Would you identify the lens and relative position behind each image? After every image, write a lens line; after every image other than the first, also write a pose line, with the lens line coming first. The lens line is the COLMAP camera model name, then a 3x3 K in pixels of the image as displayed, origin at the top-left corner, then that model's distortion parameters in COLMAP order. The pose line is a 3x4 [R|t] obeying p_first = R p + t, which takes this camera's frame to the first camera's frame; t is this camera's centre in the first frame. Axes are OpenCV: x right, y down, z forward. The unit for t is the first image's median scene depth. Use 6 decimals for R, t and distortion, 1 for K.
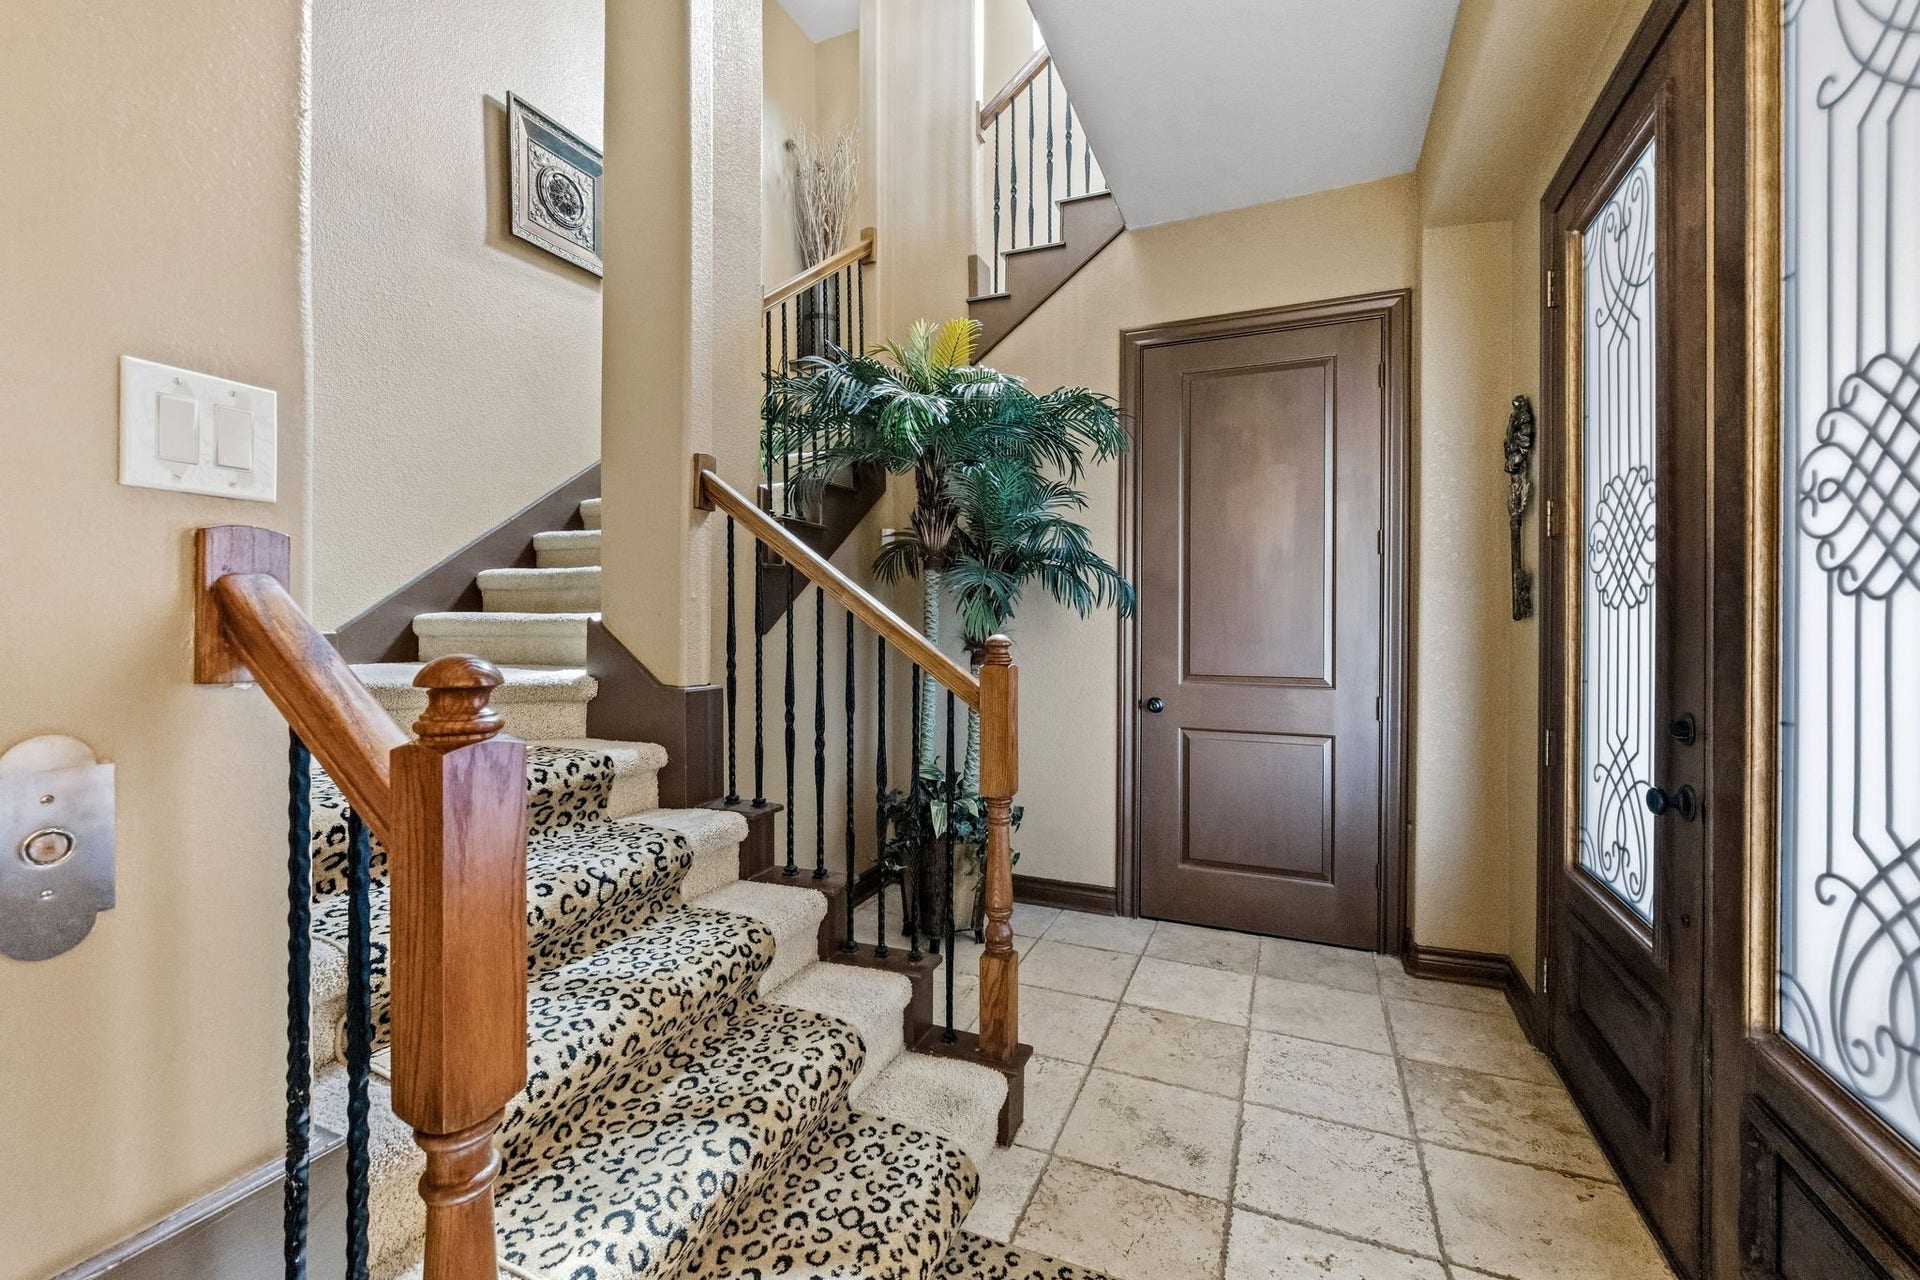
lens RADIAL K [[794.8, 0, 958.5], [0, 794.8, 630.4], [0, 0, 1]] dist [-0.000027, 0.000031]
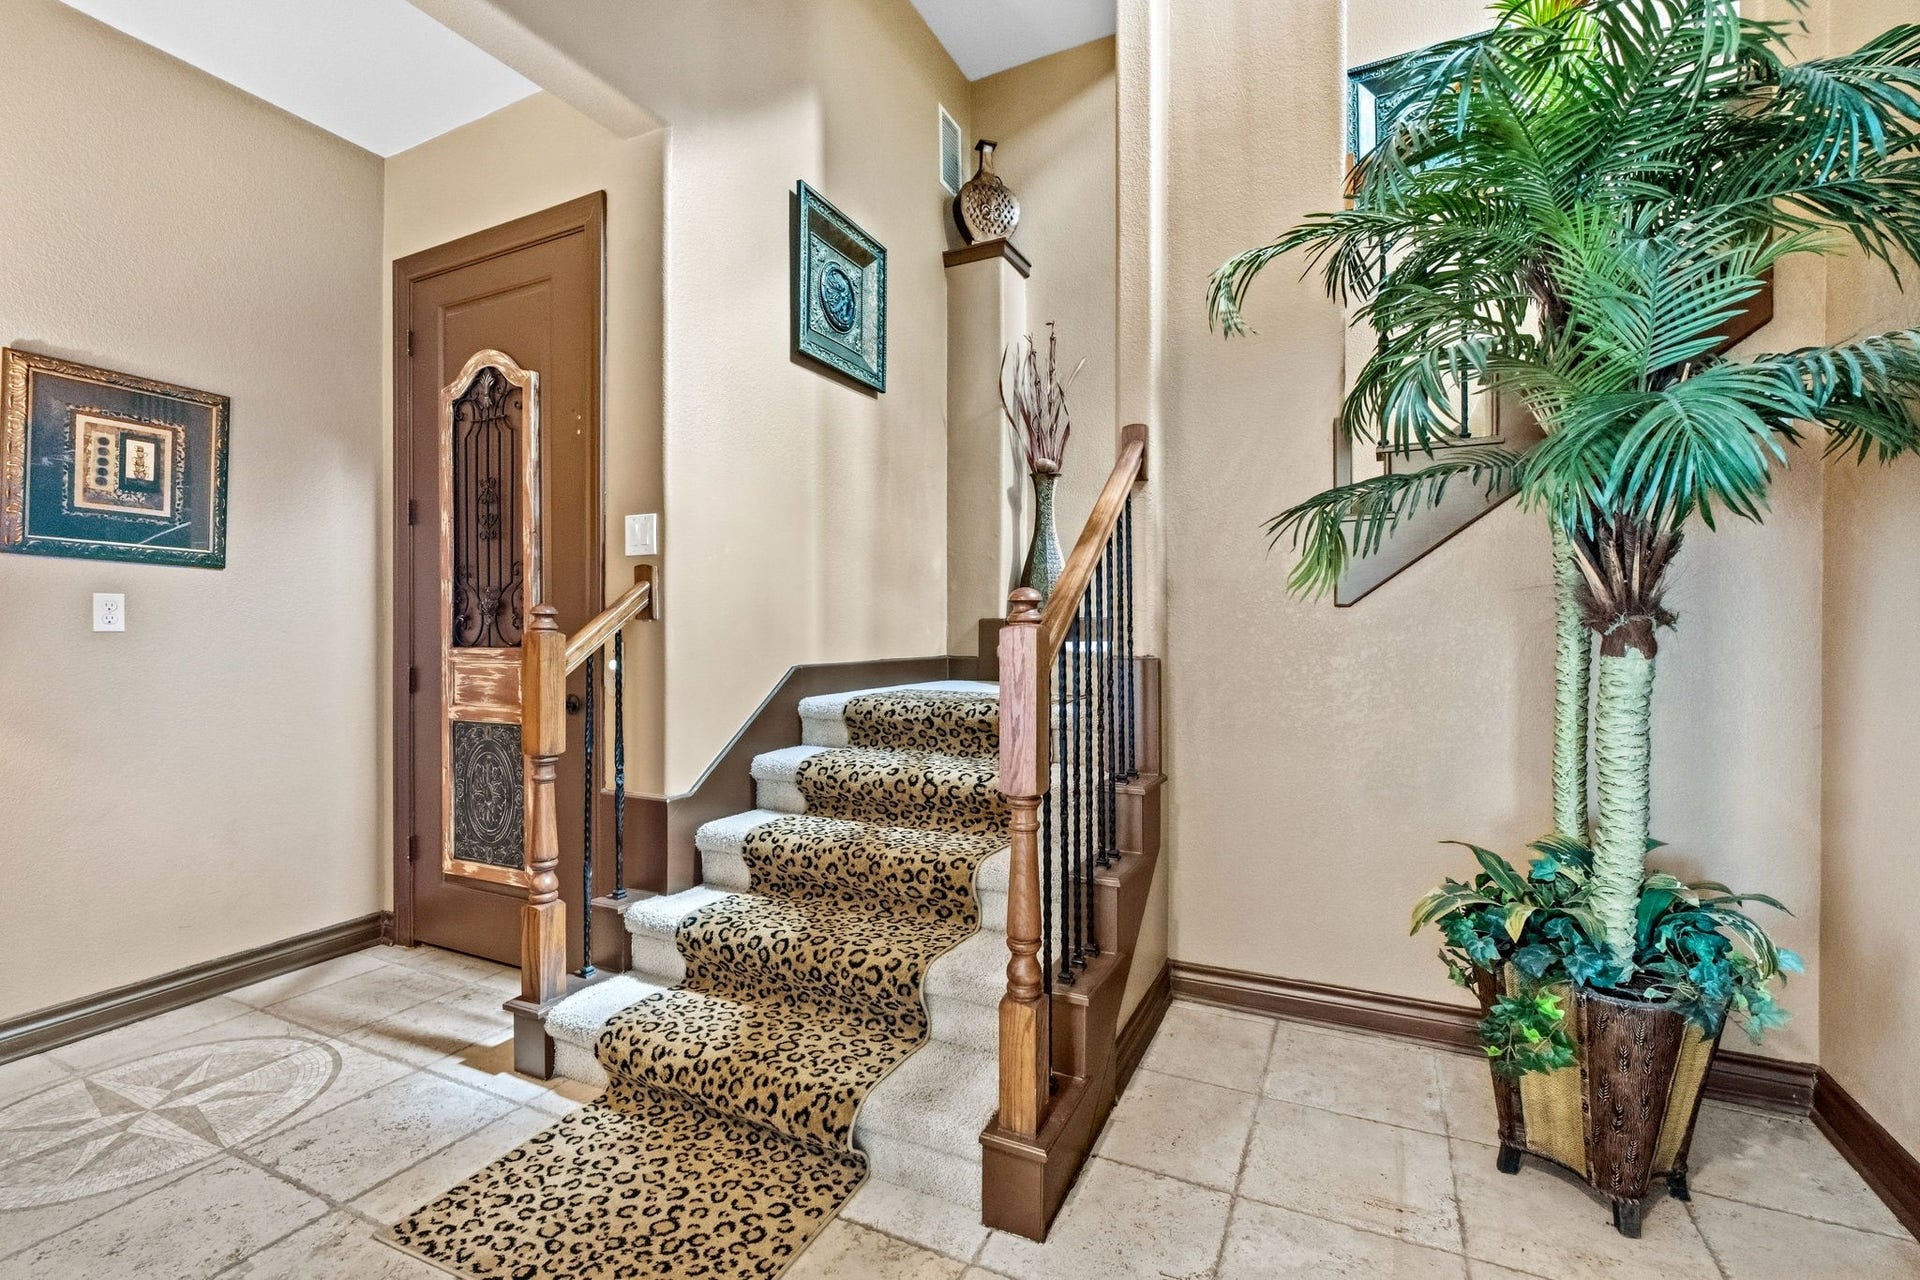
lens RADIAL K [[834.9, 0, 967.9], [0, 834.9, 609.1], [0, 0, 1]] dist [-0.008963, -0.000162]
pose [[-0.046307, -0.025245, -0.998608, 1.132066], [0.000851, 0.999679, -0.025311, 0.050794], [0.998927, -0.002022, -0.046271, 1.246241]]
